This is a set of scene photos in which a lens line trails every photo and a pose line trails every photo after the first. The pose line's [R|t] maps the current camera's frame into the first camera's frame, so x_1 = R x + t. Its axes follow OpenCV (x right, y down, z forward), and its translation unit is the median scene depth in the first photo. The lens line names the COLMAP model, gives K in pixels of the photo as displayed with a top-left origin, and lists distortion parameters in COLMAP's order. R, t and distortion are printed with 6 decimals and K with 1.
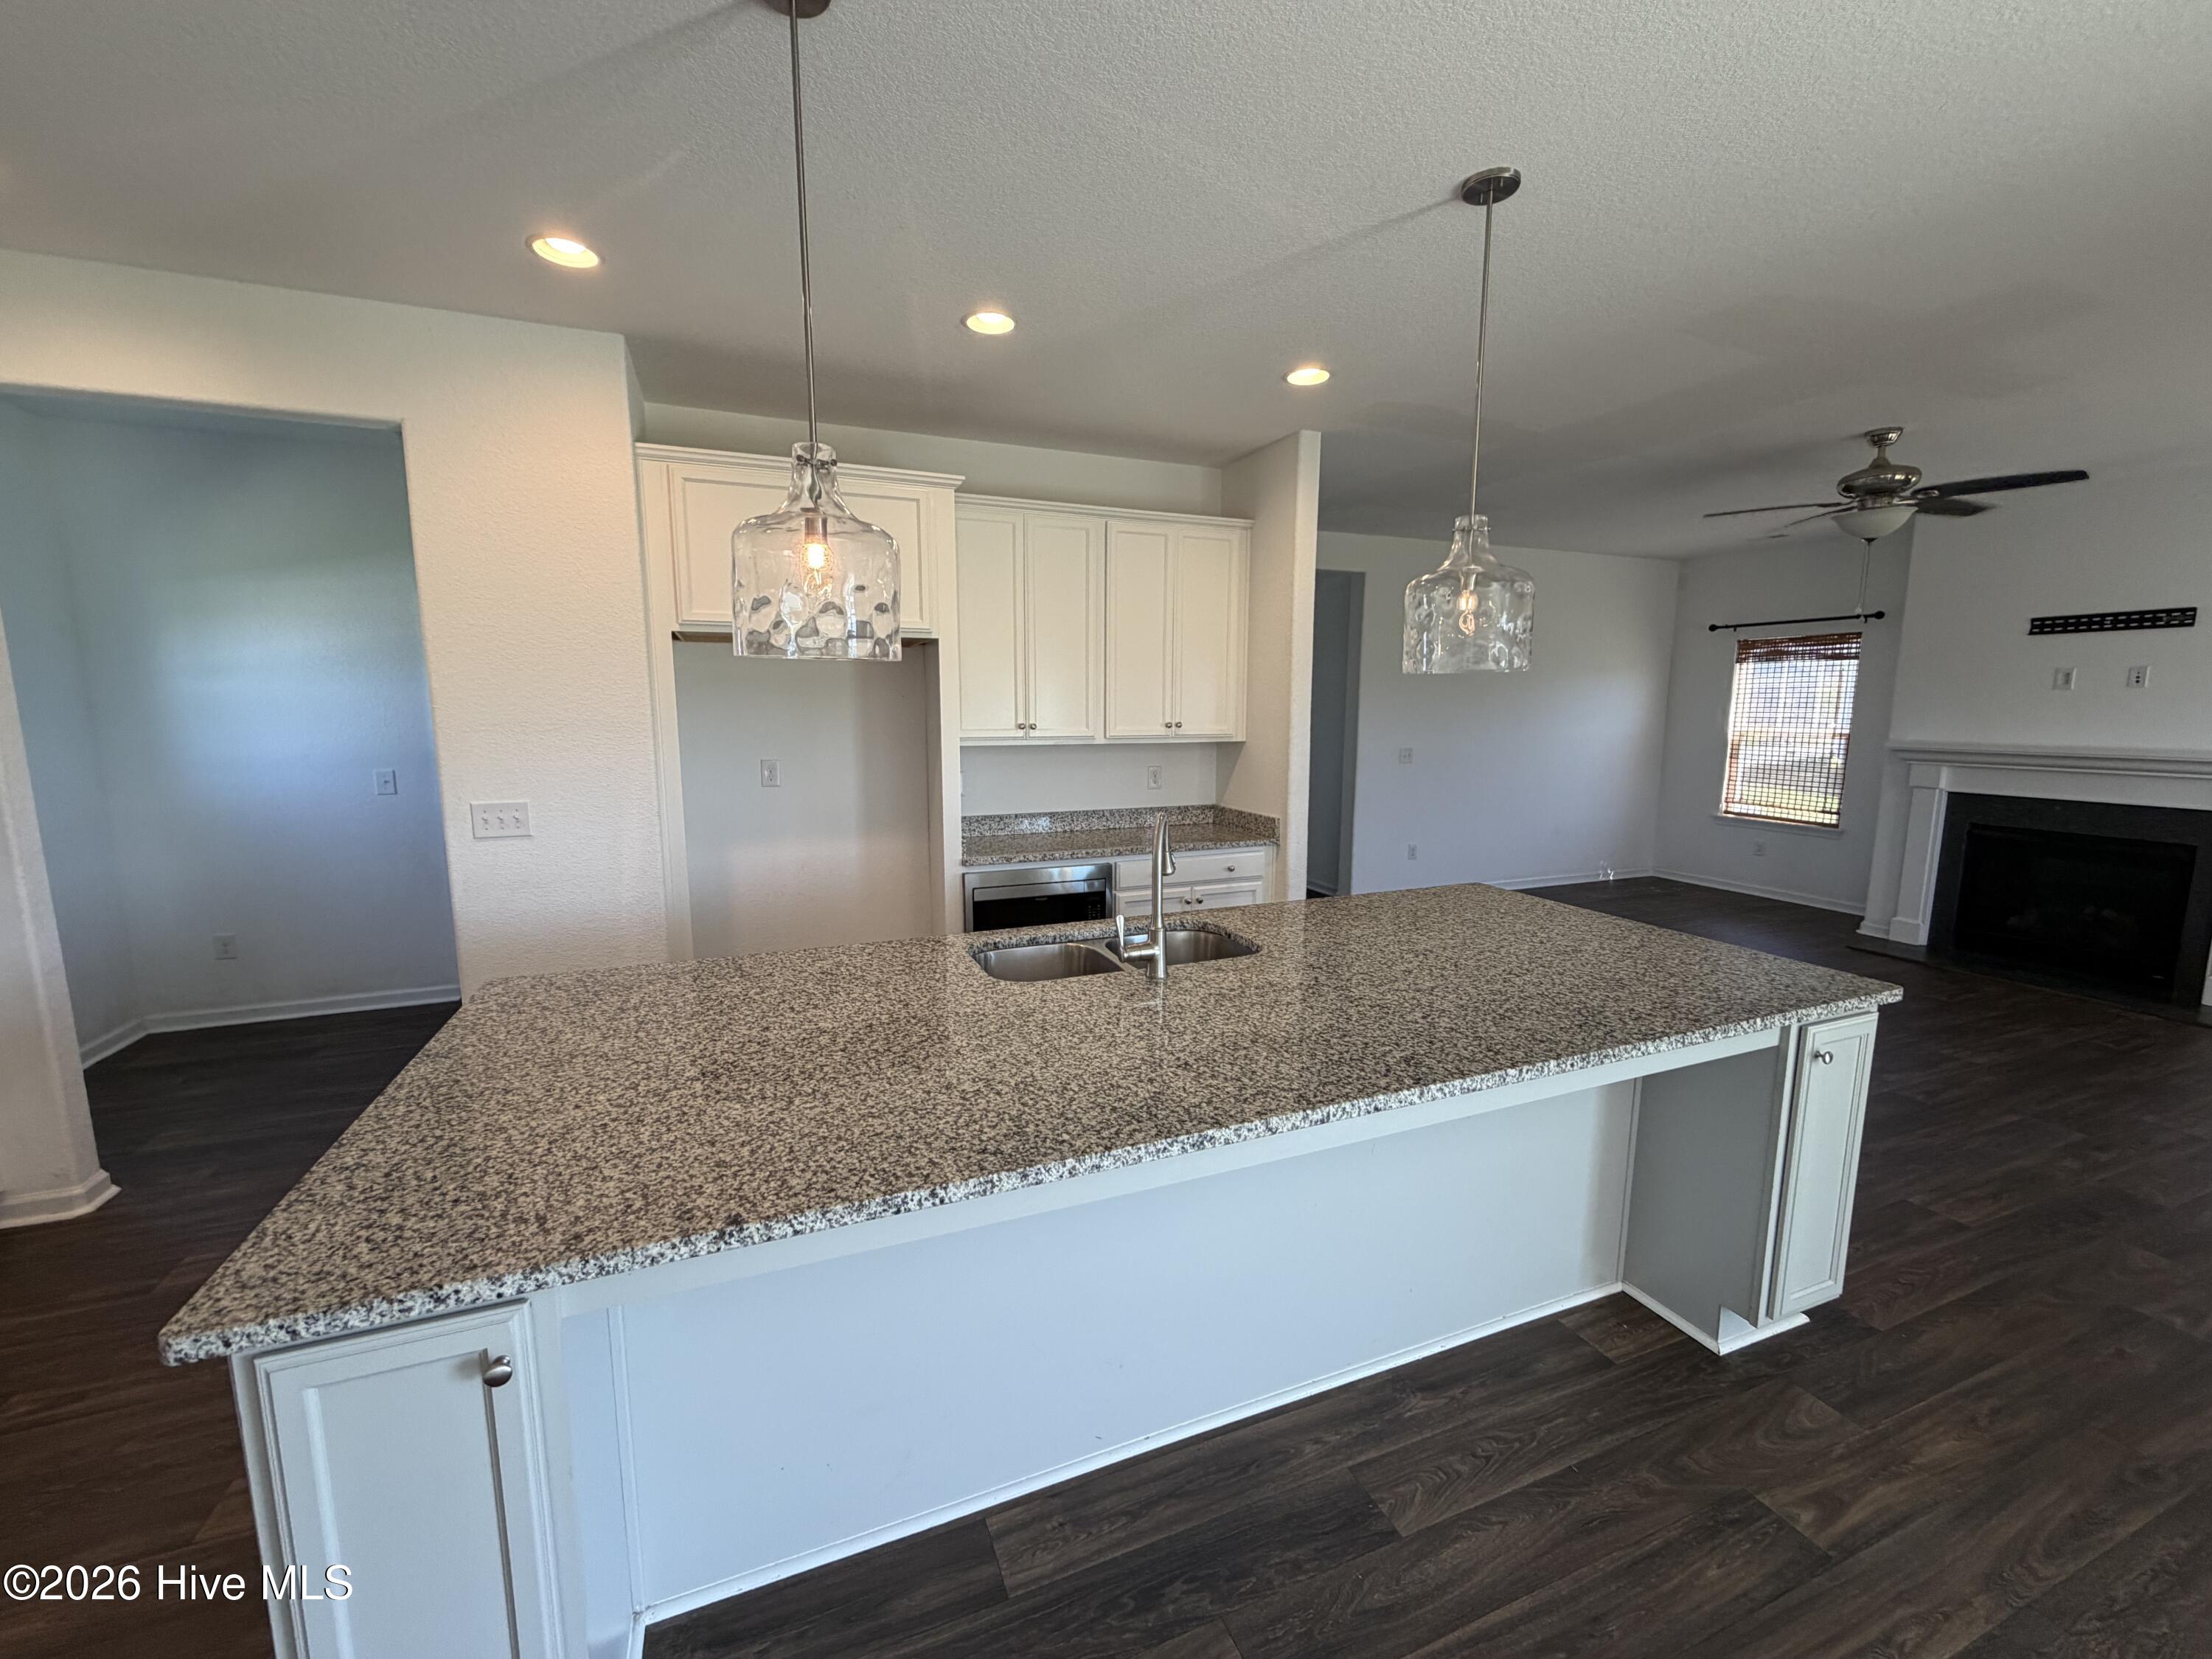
lens RADIAL K [[879.1, 0, 1100.7], [0, 879.1, 829.0], [0, 0, 1]] dist [0.000179, 0.000216]
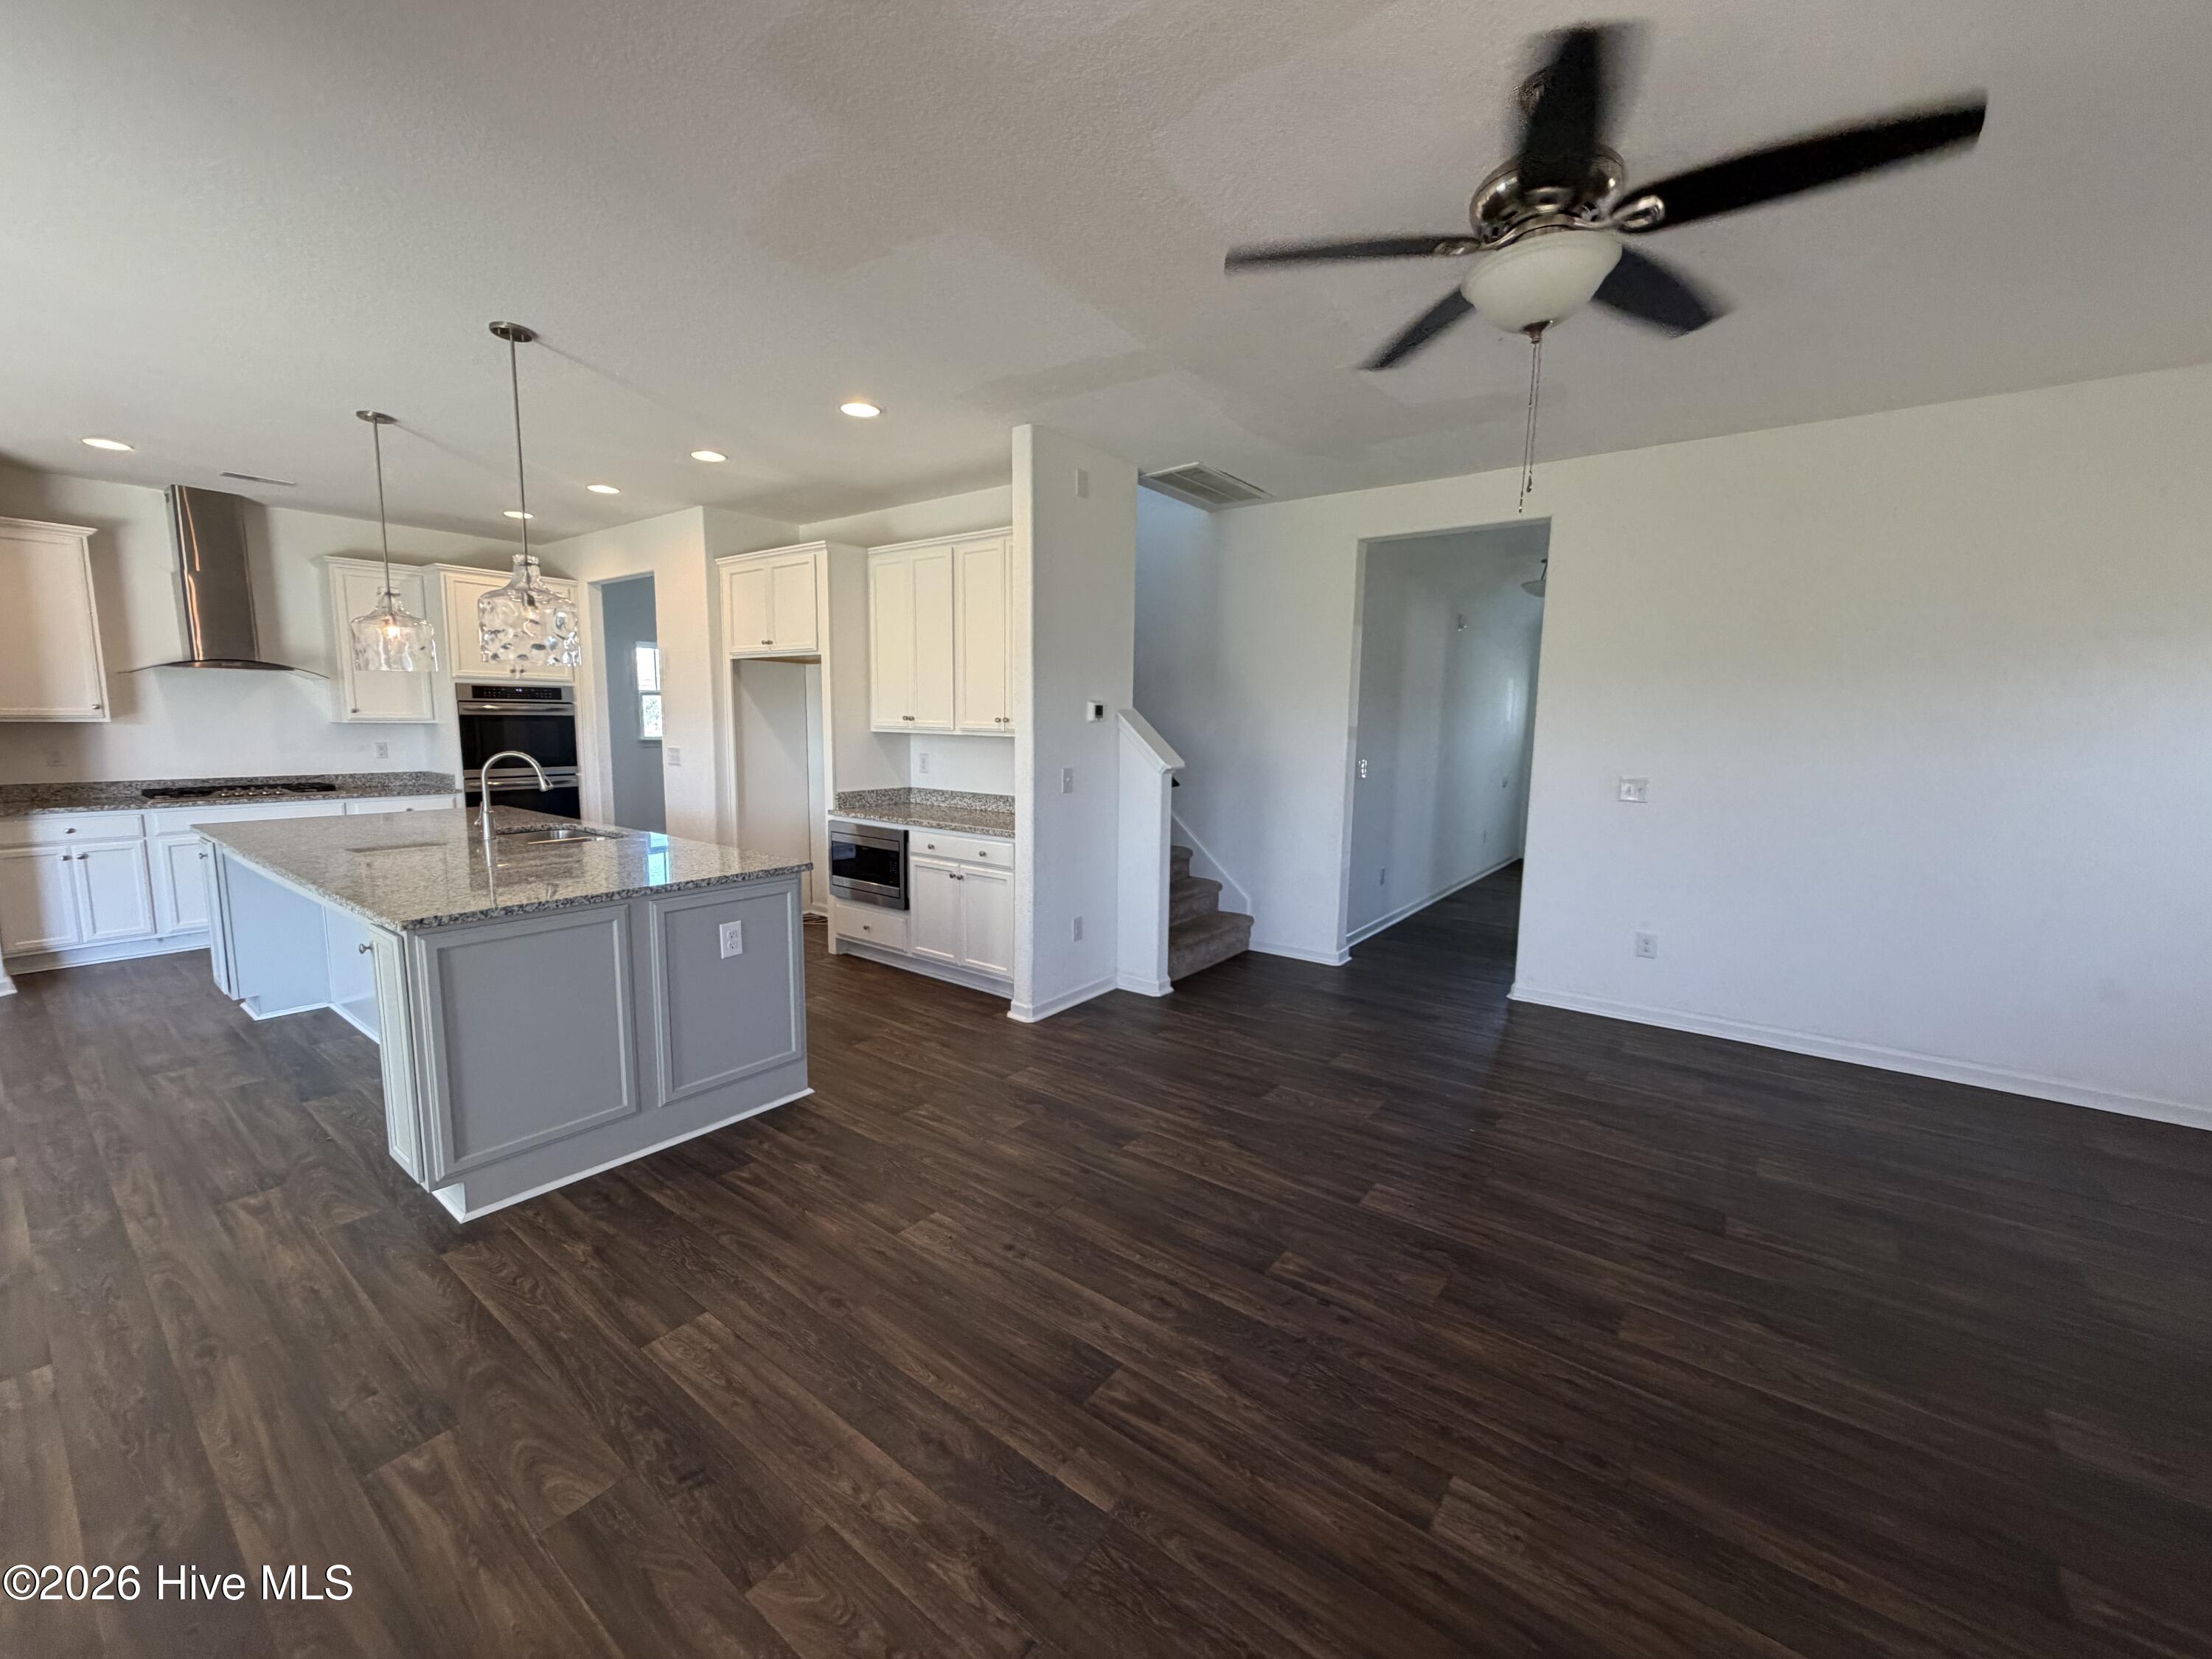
lens RADIAL K [[879.1, 0, 1100.7], [0, 879.1, 829.0], [0, 0, 1]] dist [0.000179, 0.000216]
pose [[0.513784, 0.115414, -0.850121, 1.481347], [-0.135806, 0.989357, 0.052240, -0.078755], [0.847103, 0.088612, 0.523990, 0.735615]]
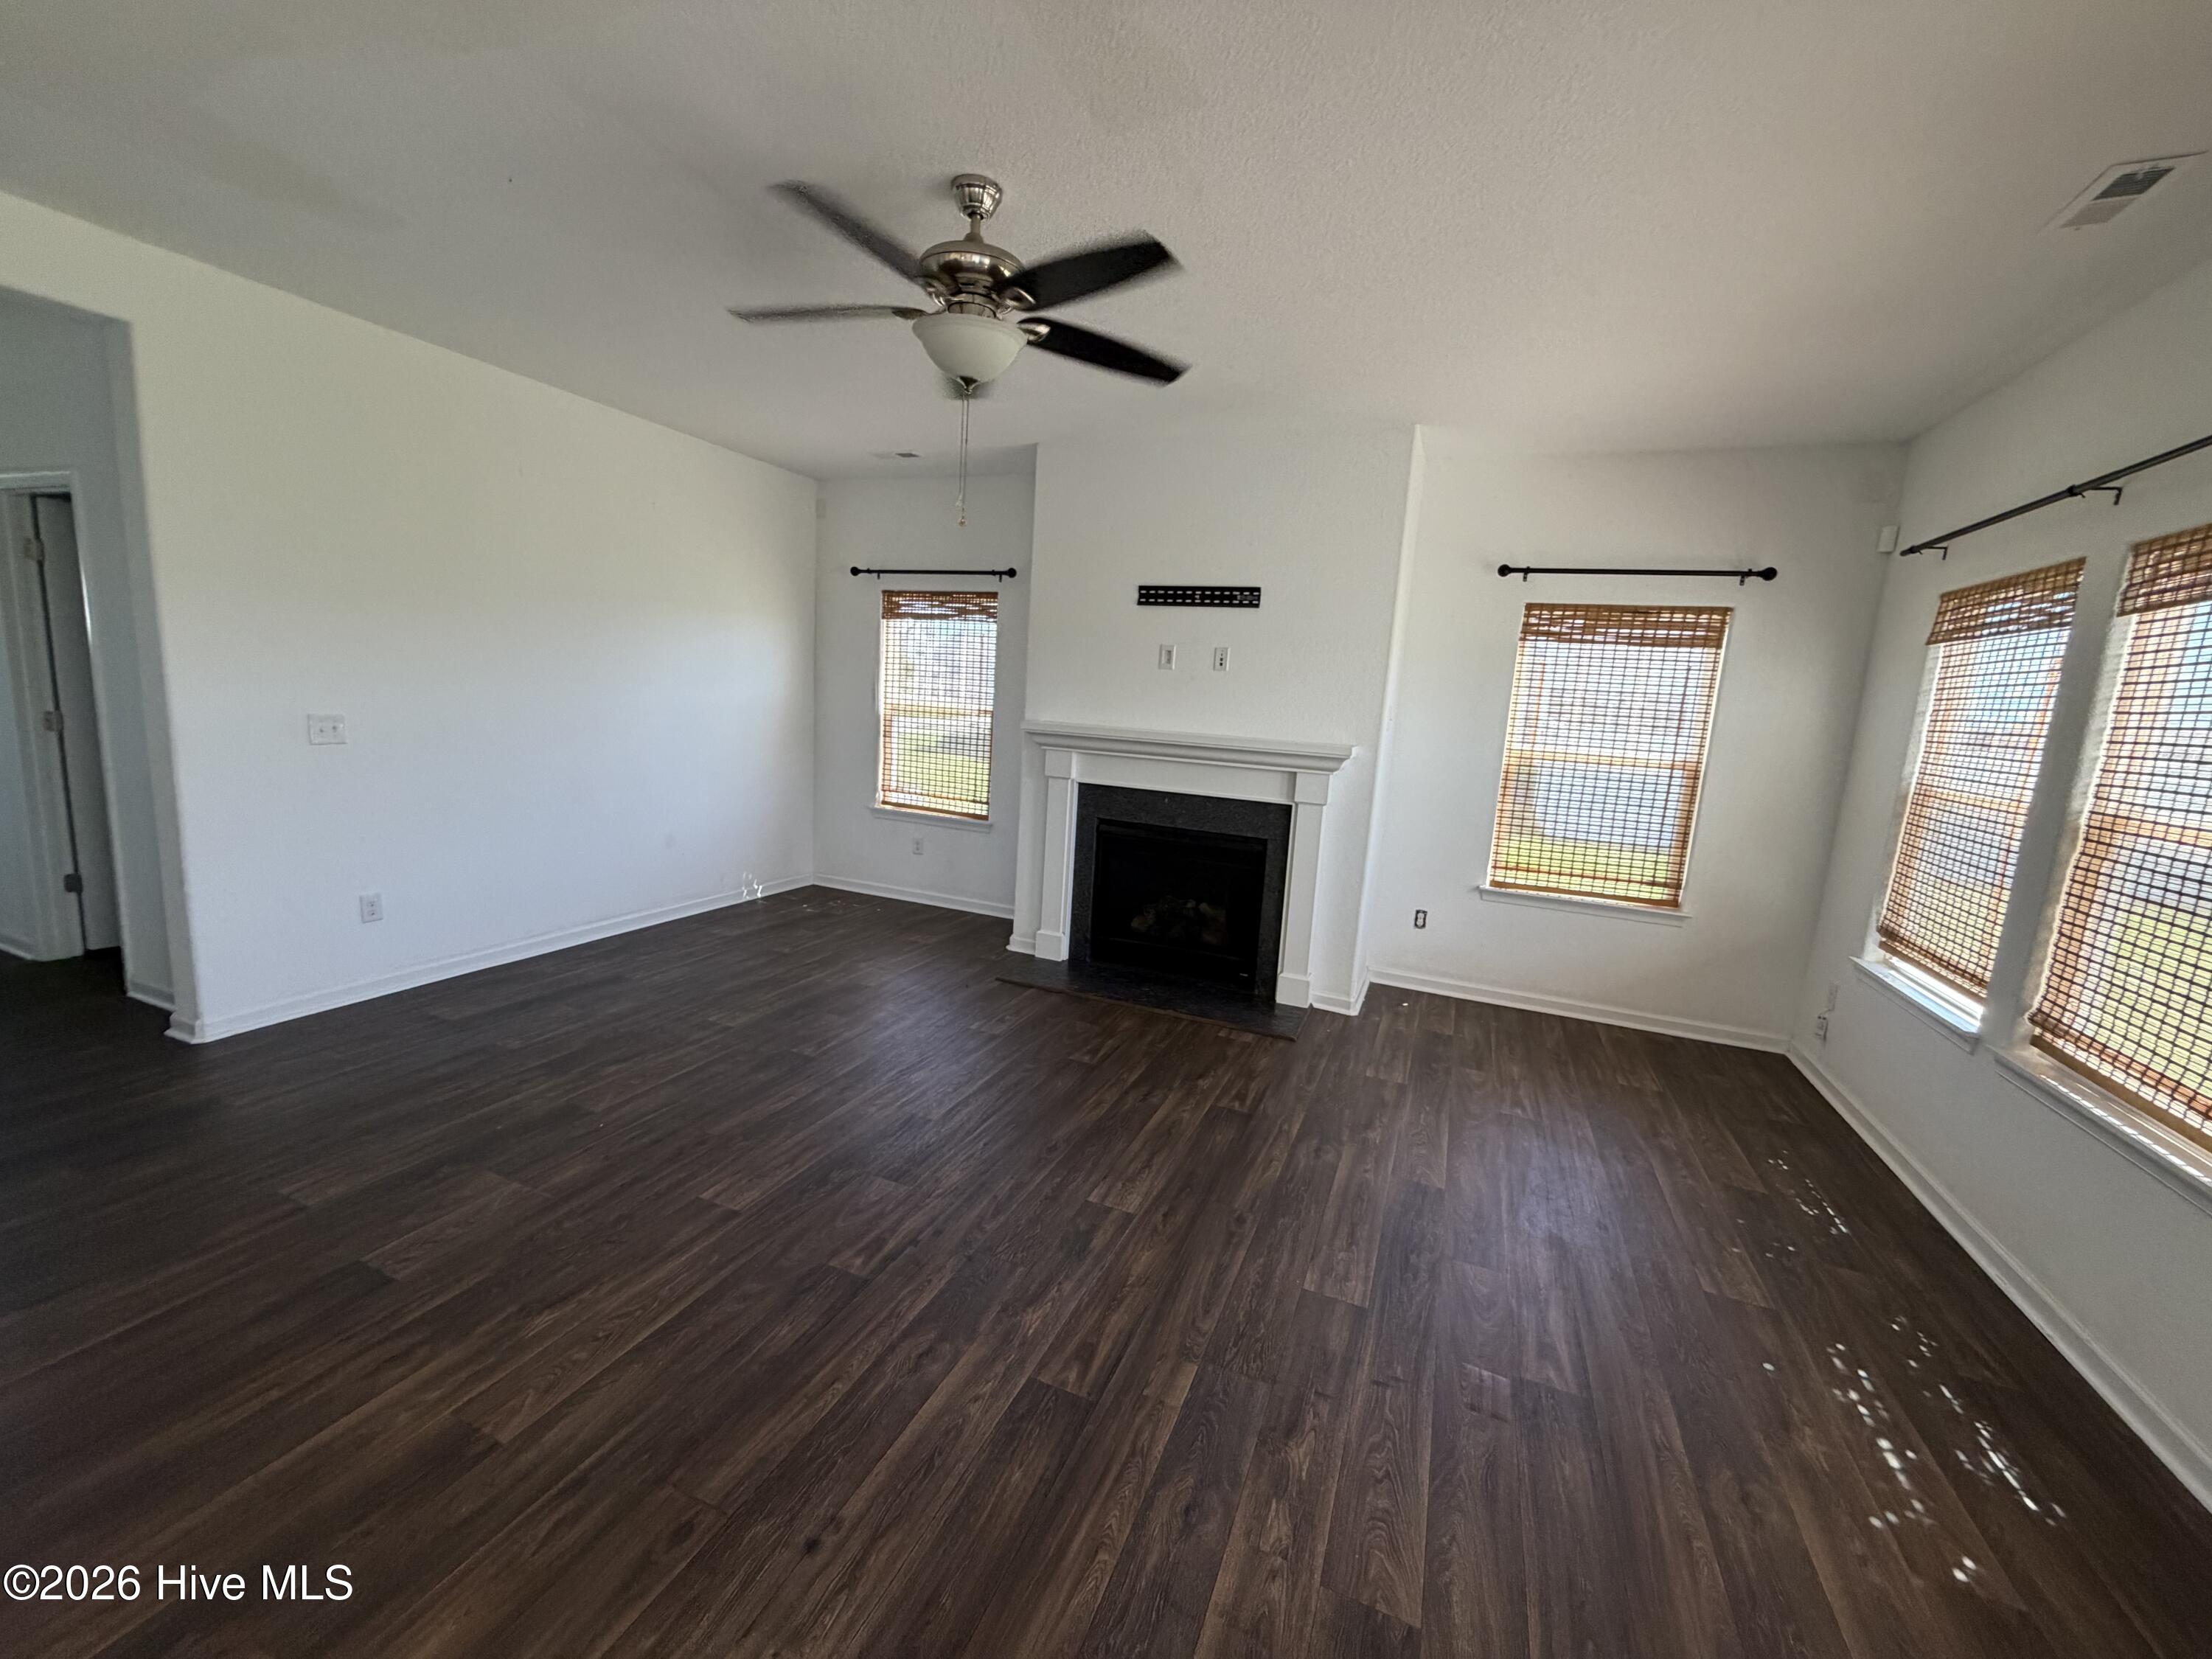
lens RADIAL K [[879.1, 0, 1100.7], [0, 879.1, 829.0], [0, 0, 1]] dist [0.000179, 0.000216]
pose [[0.699403, -0.068628, 0.711425, 0.627162], [0.039690, 0.997573, 0.057212, -0.078154], [-0.713625, -0.011777, 0.700429, 0.658365]]
